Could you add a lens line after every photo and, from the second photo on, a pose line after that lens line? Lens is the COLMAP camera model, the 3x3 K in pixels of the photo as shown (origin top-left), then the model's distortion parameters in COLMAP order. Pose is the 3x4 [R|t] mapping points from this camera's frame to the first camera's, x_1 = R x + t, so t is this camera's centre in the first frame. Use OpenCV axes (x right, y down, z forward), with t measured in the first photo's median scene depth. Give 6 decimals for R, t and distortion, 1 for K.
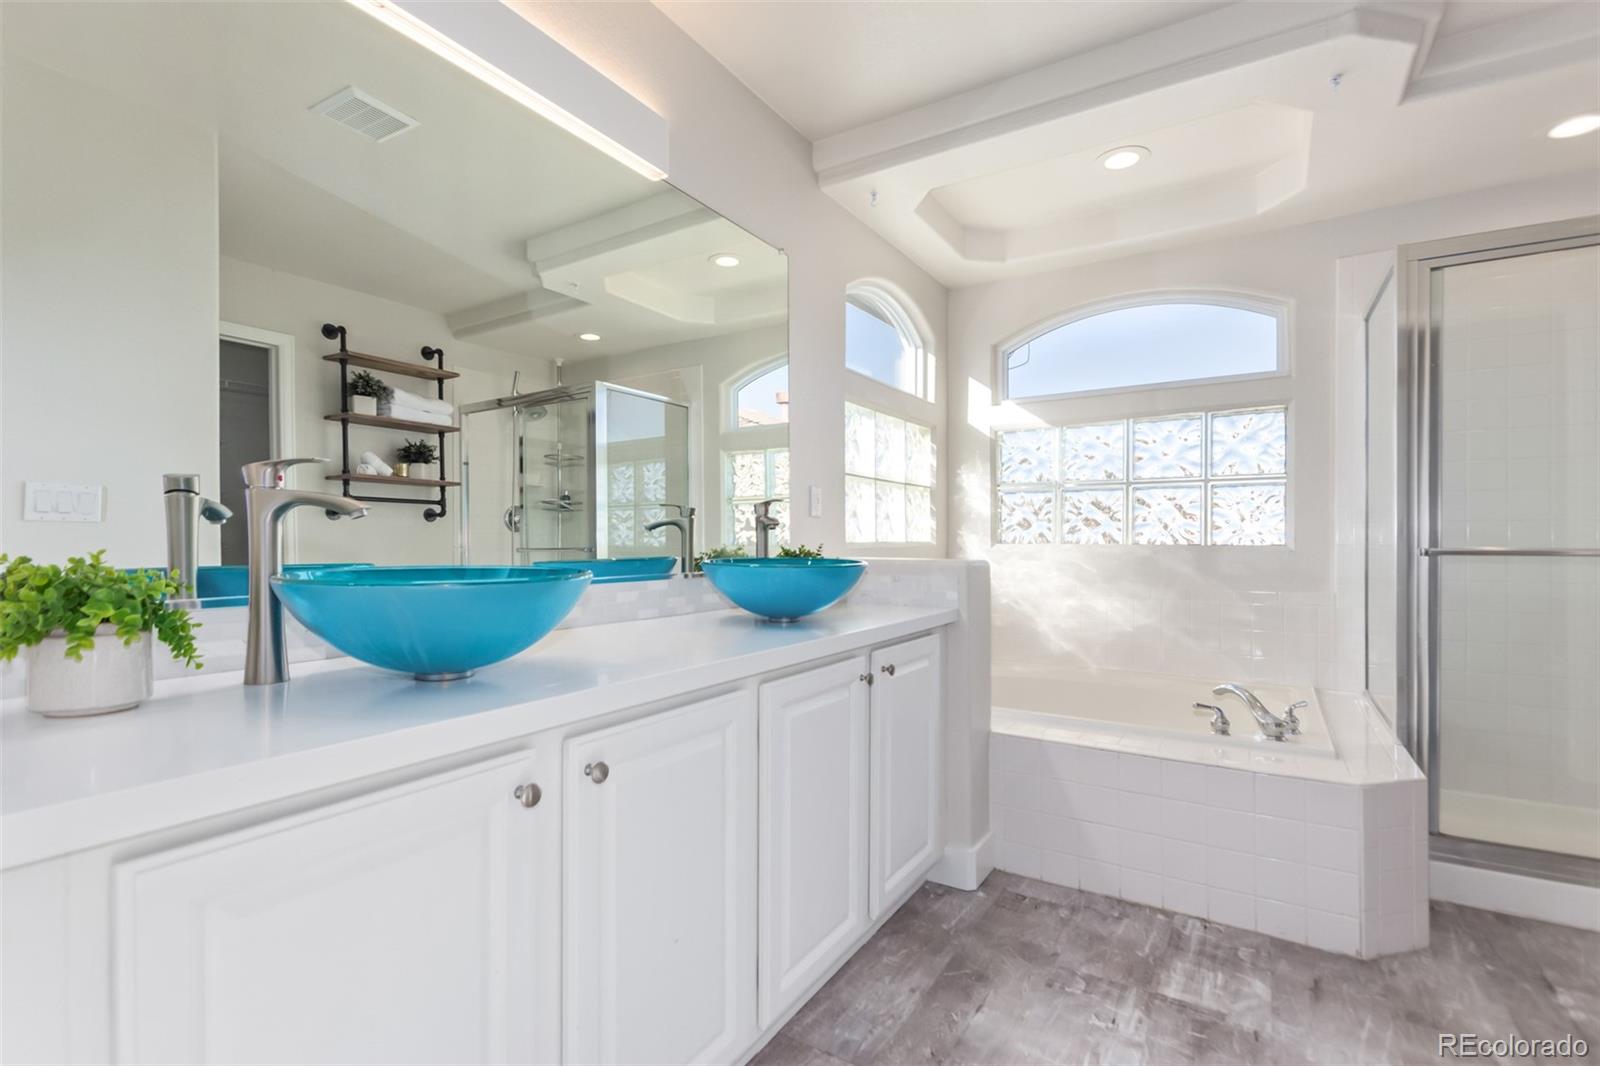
lens RADIAL K [[756.4, 0, 829.3], [0, 756.4, 538.7], [0, 0, 1]] dist [-0.000122, -0.000427]
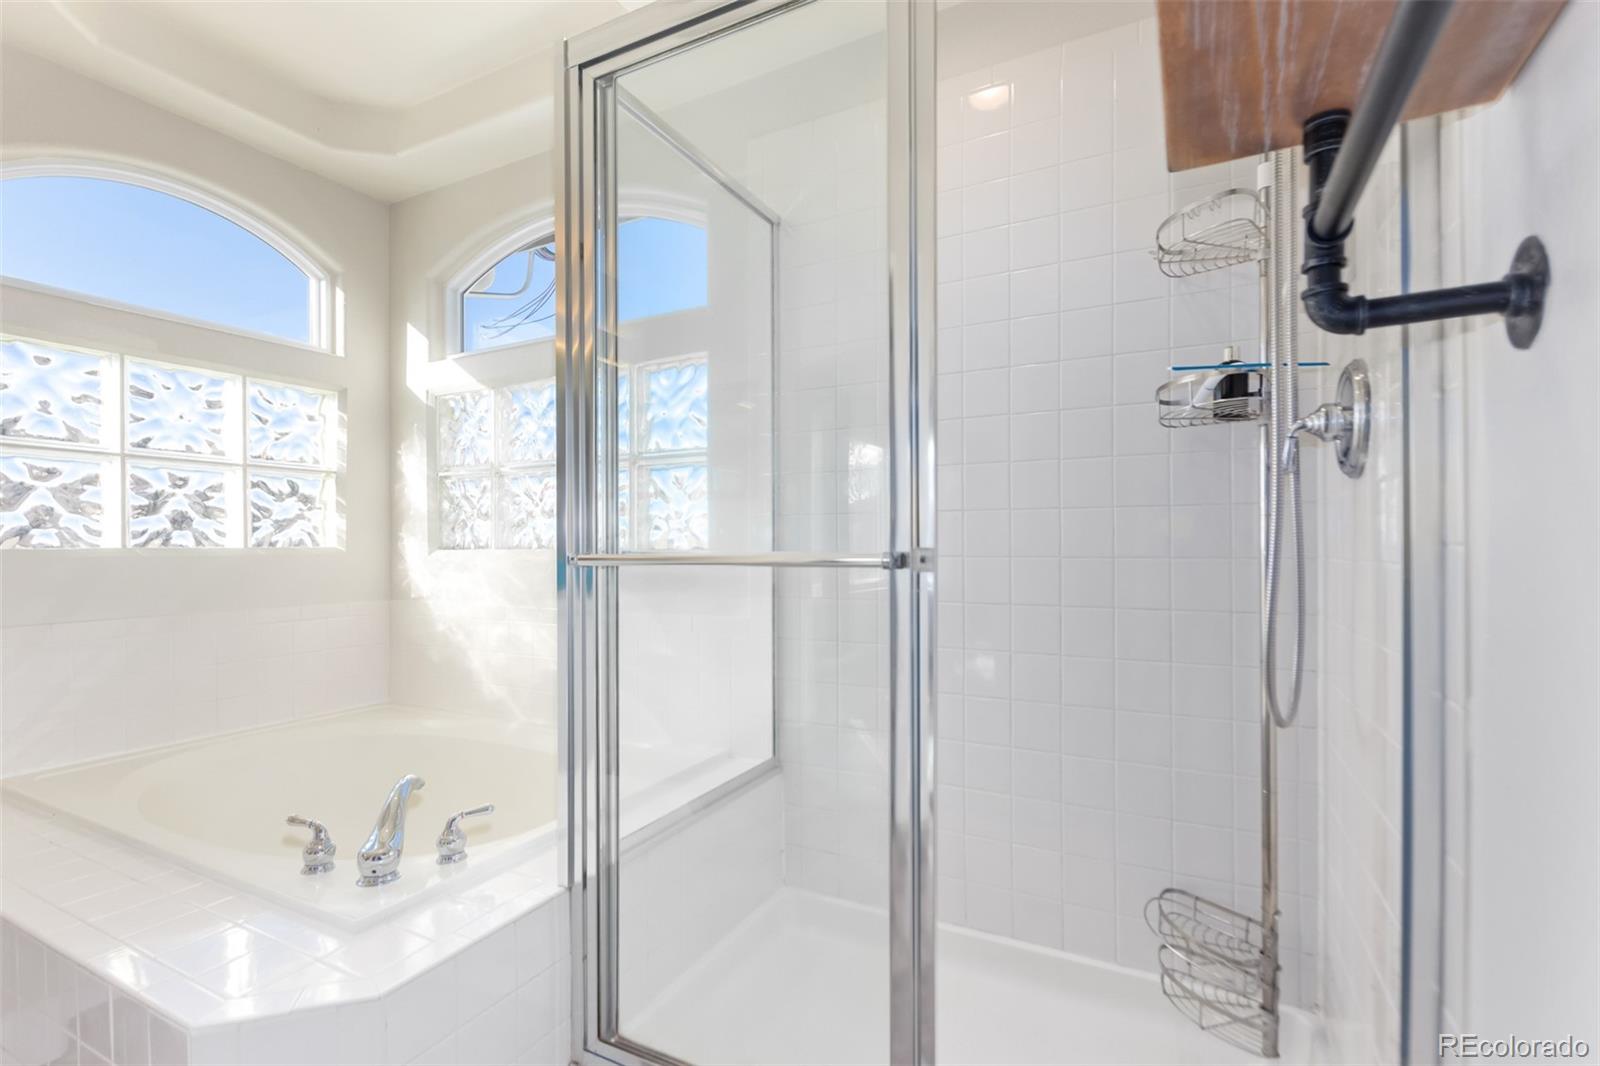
lens RADIAL K [[756.4, 0, 804.5], [0, 756.4, 542.0], [0, 0, 1]] dist [-0.000122, -0.000427]
pose [[0.997948, -0.009150, 0.063379, 0.545268], [0.009088, 0.999958, 0.001265, 0.001643], [-0.063388, -0.000686, 0.997989, 0.253561]]
